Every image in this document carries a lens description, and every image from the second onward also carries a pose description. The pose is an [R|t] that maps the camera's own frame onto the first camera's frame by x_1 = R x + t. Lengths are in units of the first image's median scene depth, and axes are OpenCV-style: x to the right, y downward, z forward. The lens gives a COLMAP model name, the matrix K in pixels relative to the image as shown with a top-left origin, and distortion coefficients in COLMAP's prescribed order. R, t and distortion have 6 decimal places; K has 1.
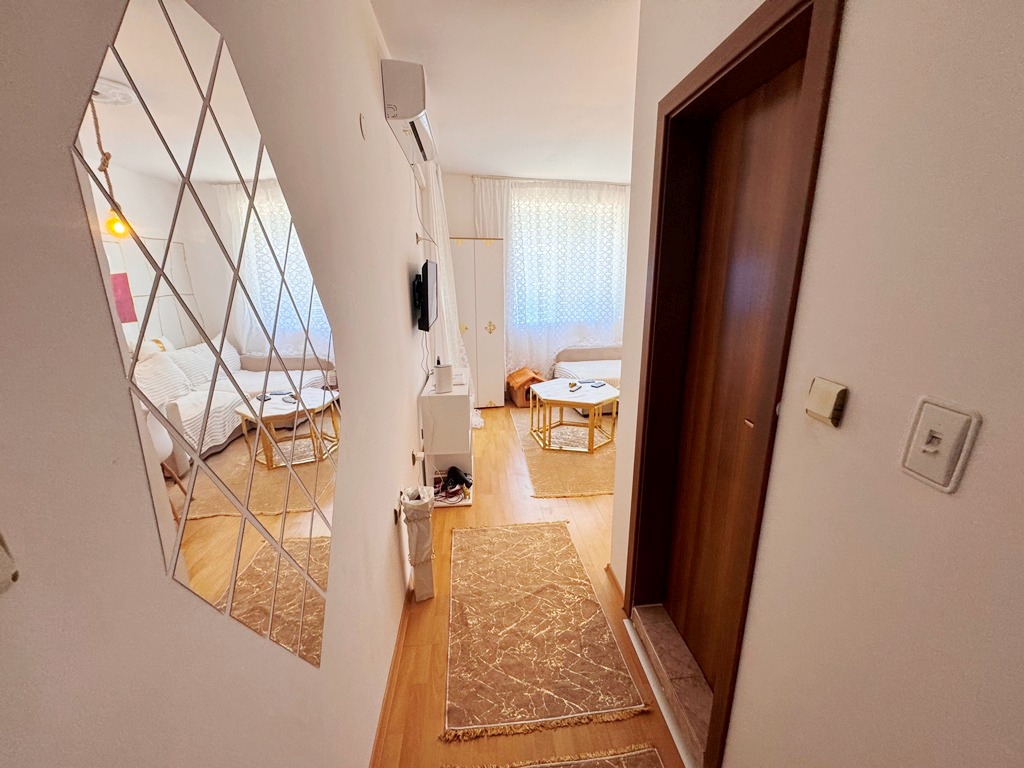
lens RADIAL K [[409.2, 0, 514.5], [0, 409.2, 379.6], [0, 0, 1]] dist [0.000655, 0.000252]
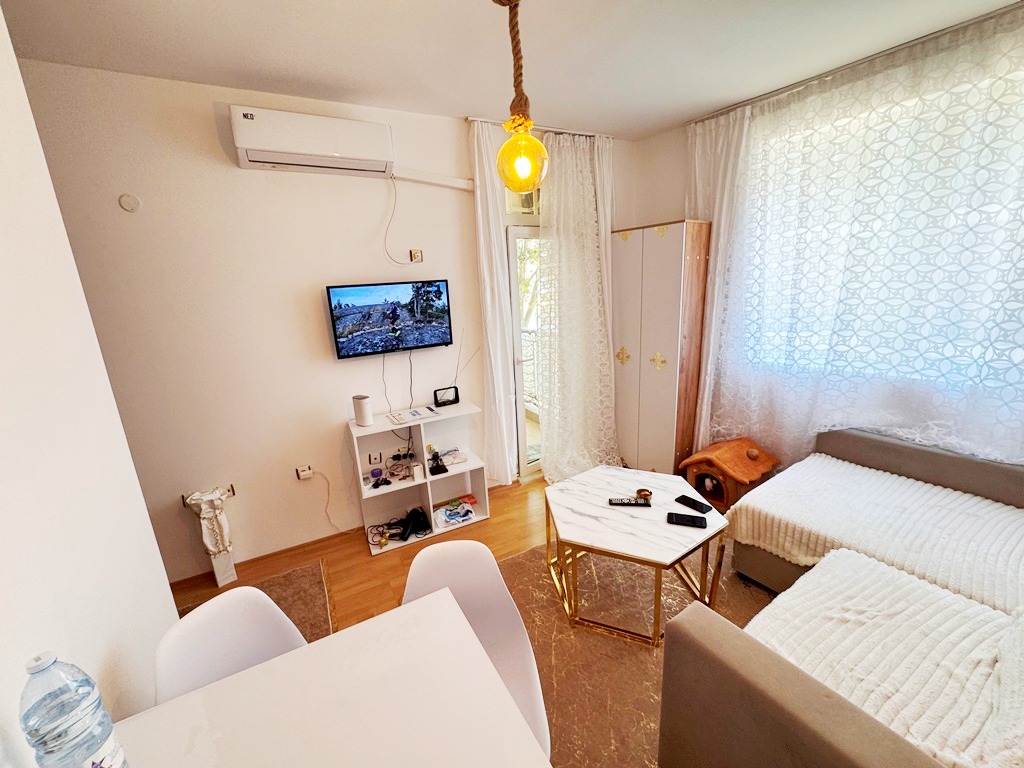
lens RADIAL K [[409.2, 0, 511.0], [0, 409.2, 384.6], [0, 0, 1]] dist [0.000655, 0.000252]
pose [[0.380372, 0.211185, -0.900399, 0.425064], [-0.174819, 0.972446, 0.154231, -0.143898], [0.908160, 0.098742, 0.406810, 0.500092]]
